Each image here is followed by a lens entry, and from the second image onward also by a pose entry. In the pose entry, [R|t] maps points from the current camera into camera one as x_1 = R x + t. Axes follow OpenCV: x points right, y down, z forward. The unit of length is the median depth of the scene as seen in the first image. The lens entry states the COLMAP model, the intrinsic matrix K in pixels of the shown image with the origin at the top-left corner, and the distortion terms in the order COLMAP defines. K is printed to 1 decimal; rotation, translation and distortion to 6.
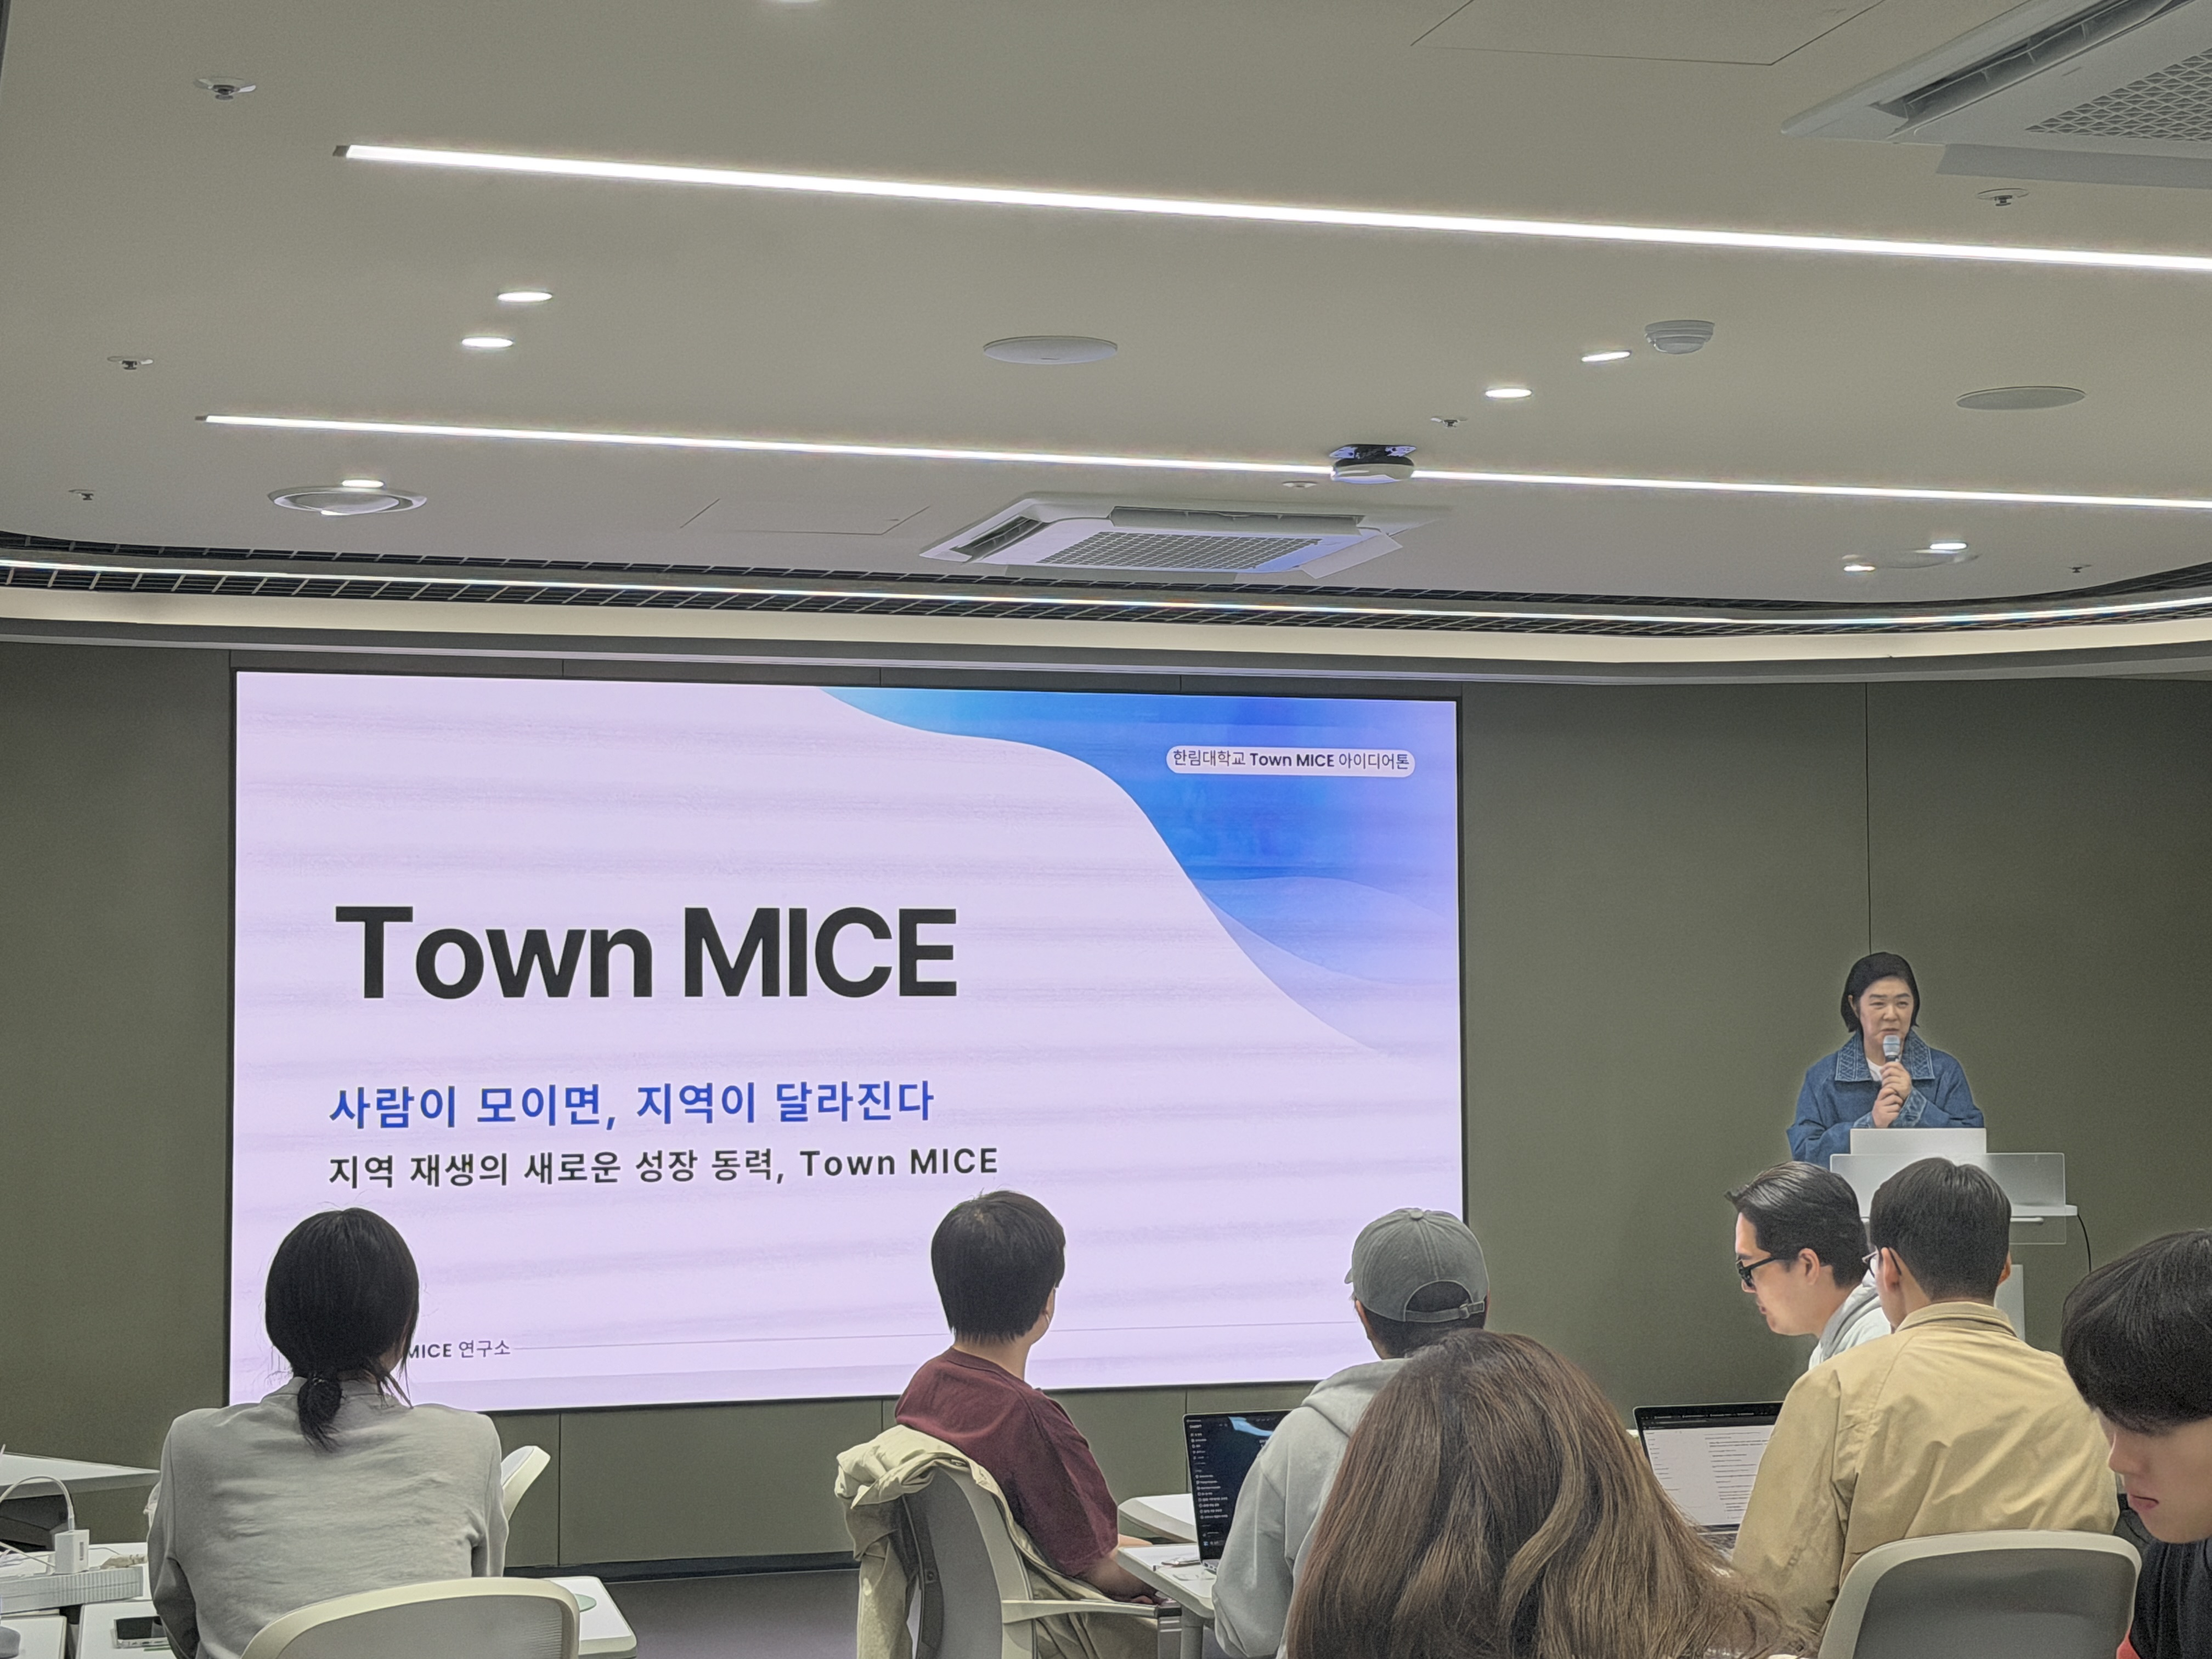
lens RADIAL K [[3904.6, 0, 1106.0], [0, 3904.6, 829.5], [0, 0, 1]] dist [0.159969, 0.108928]
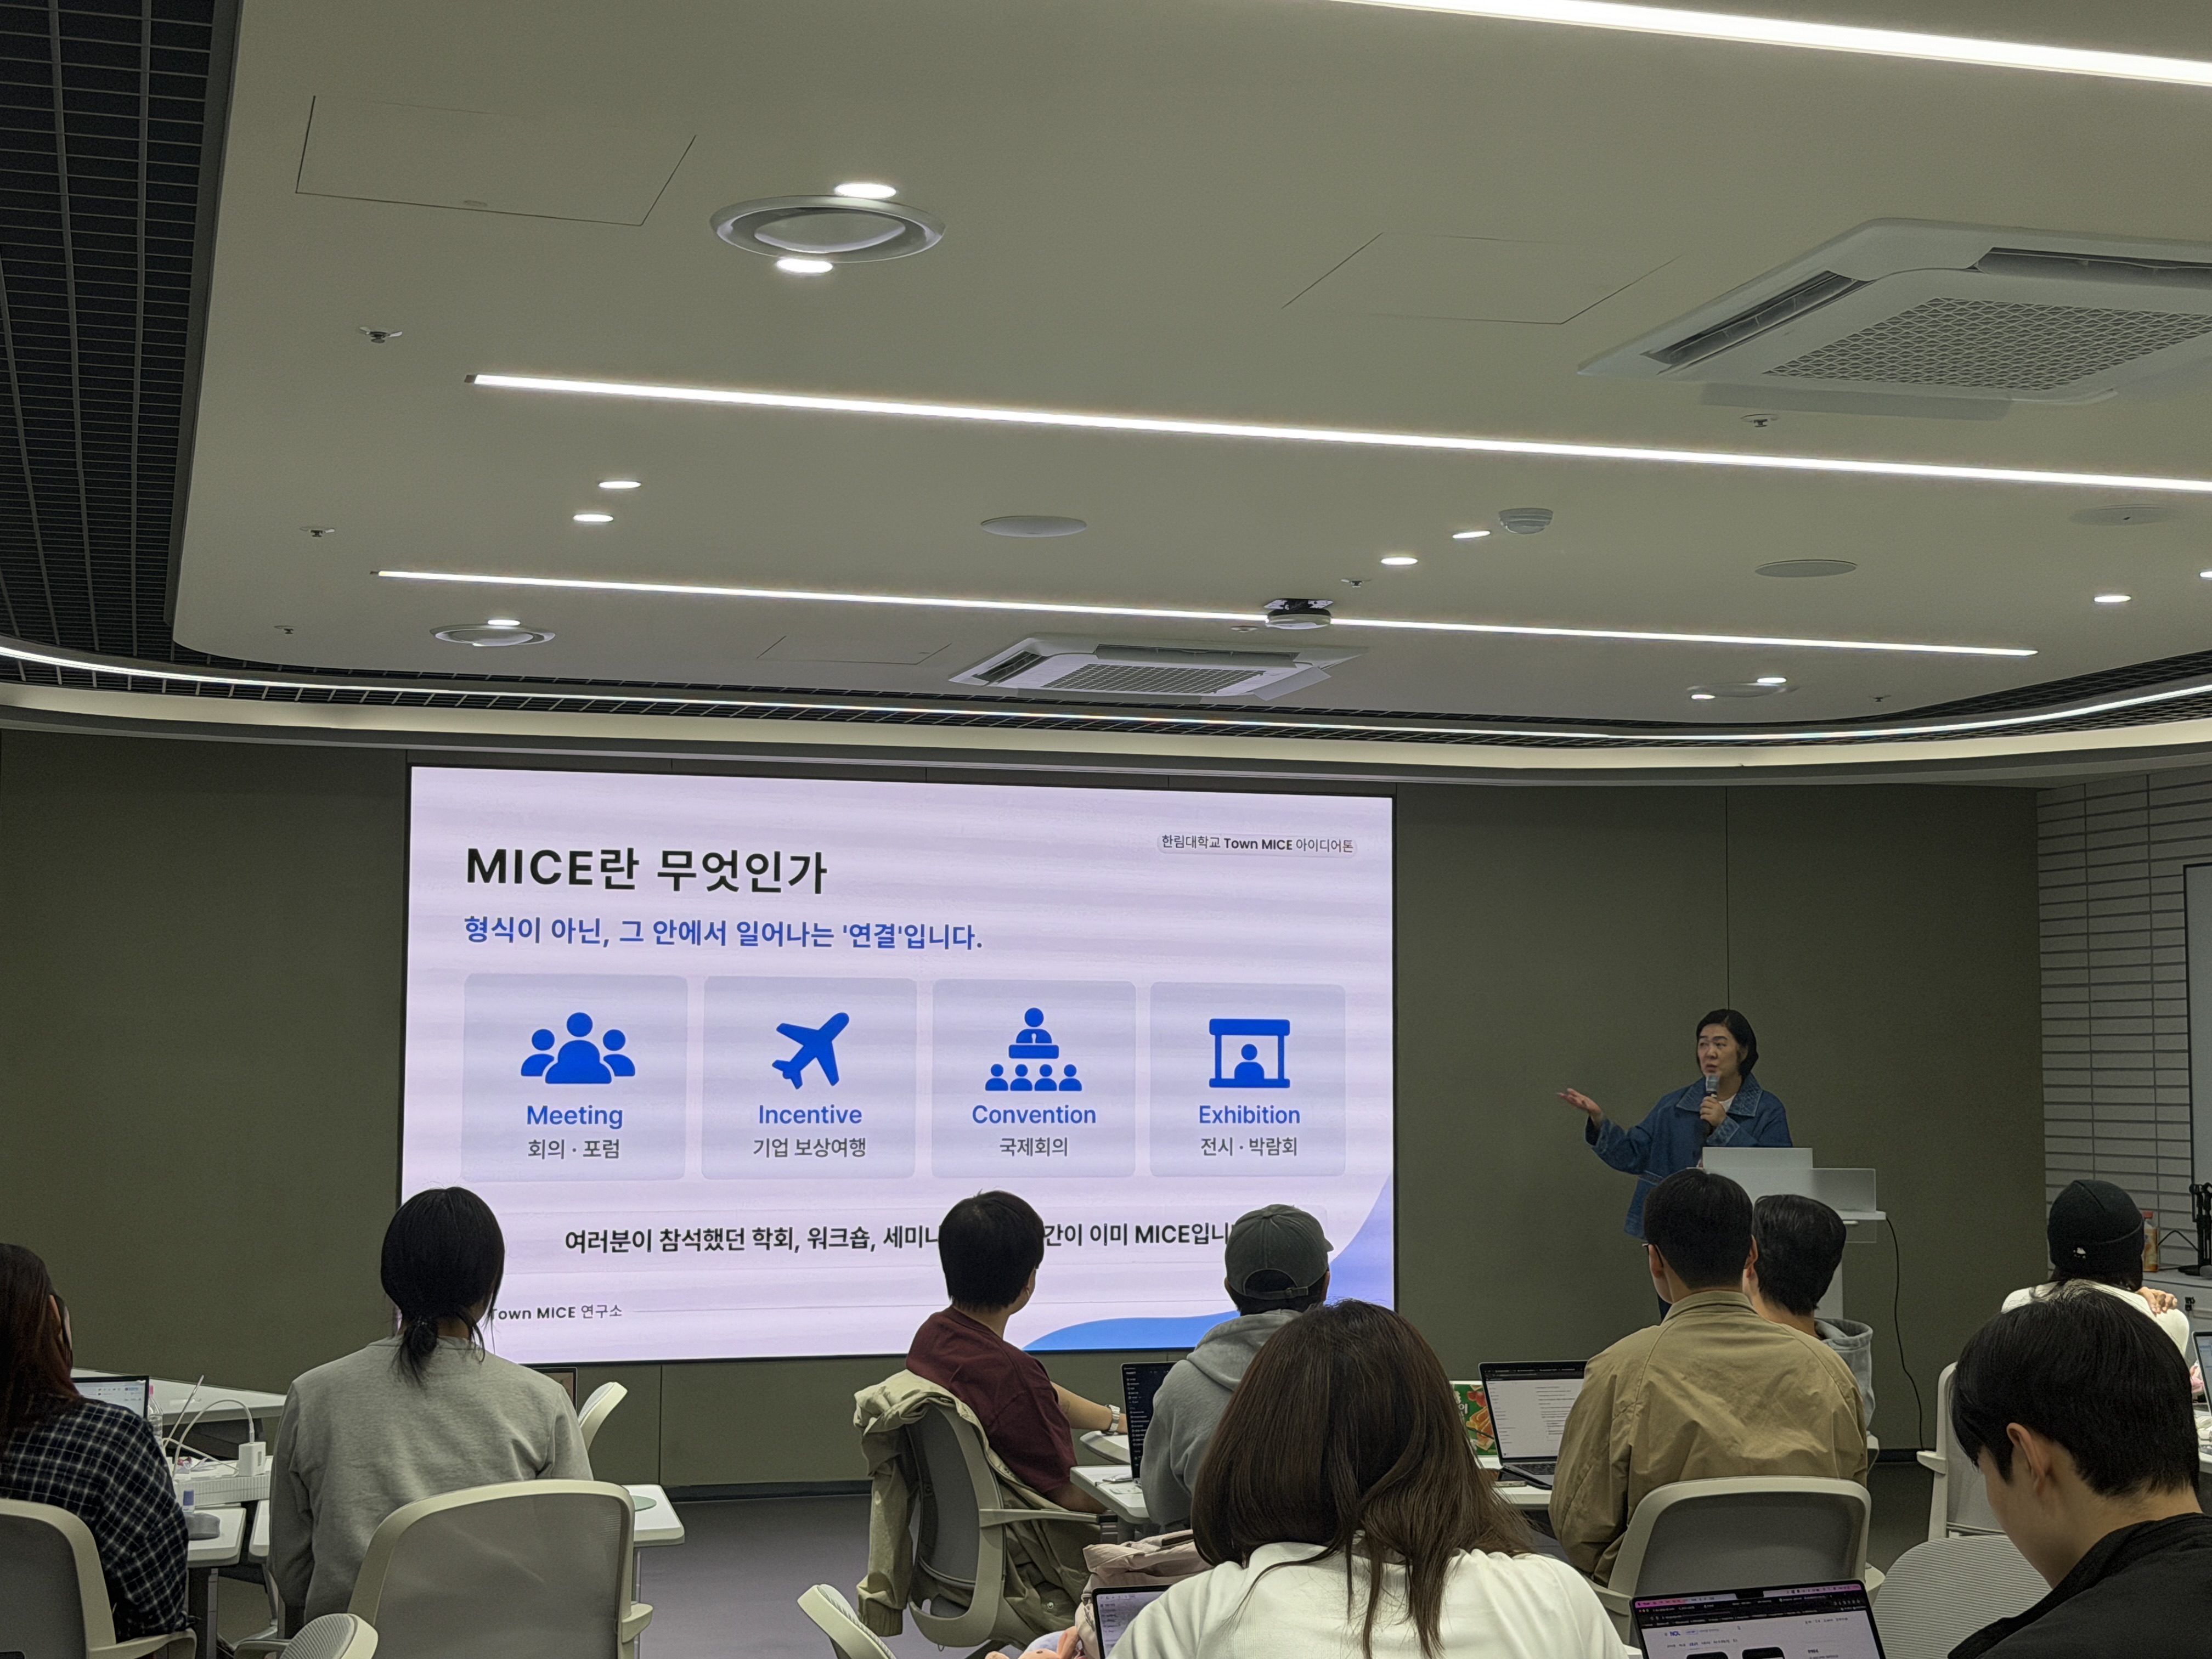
lens RADIAL K [[3240.2, 0, 1089.9], [0, 3240.2, 835.1], [0, 0, 1]] dist [0.162312, -0.015952]
pose [[0.999765, 0.009319, -0.019549, 0.021371], [-0.009666, 0.999796, -0.017755, -0.002788], [0.019379, 0.017940, 0.999651, -0.045786]]
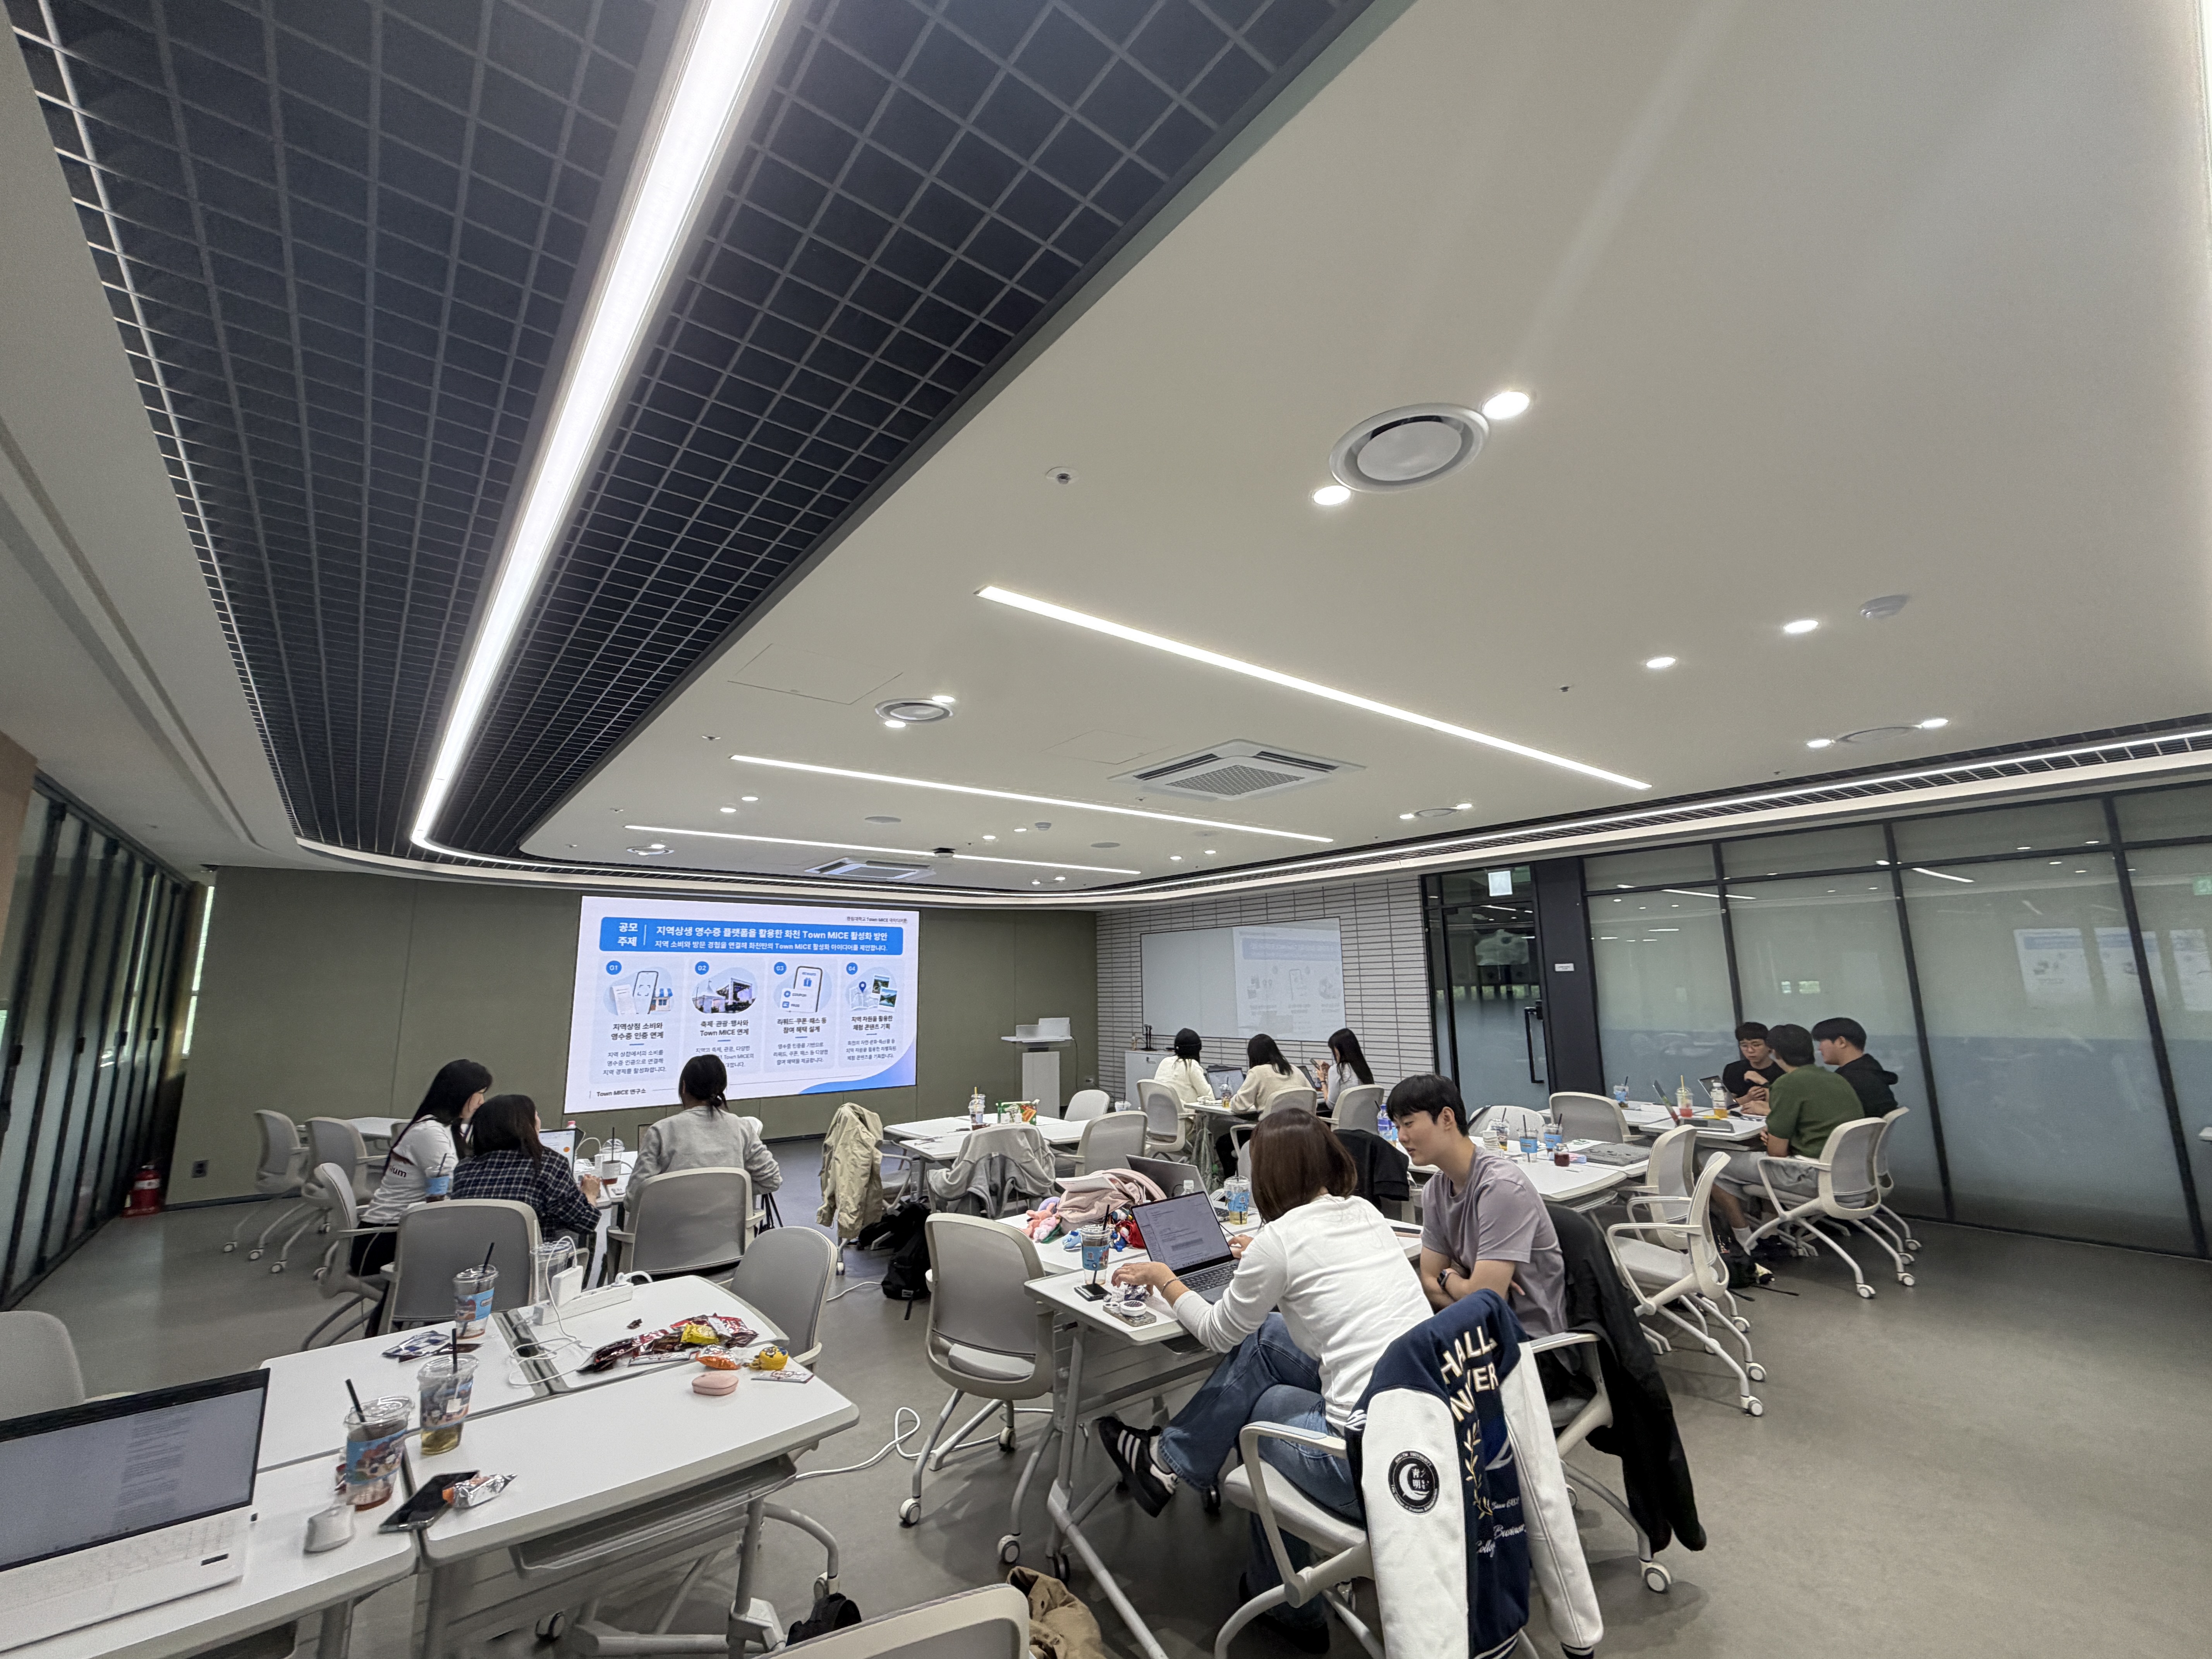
lens RADIAL K [[934.2, 0, 1107.6], [0, 934.2, 837.5], [0, 0, 1]] dist [-0.002881, -0.000189]
pose [[0.933433, 0.050701, 0.355152, -0.111222], [-0.011126, 0.993578, -0.112600, -0.004497], [-0.358580, 0.101153, 0.928002, 0.061213]]
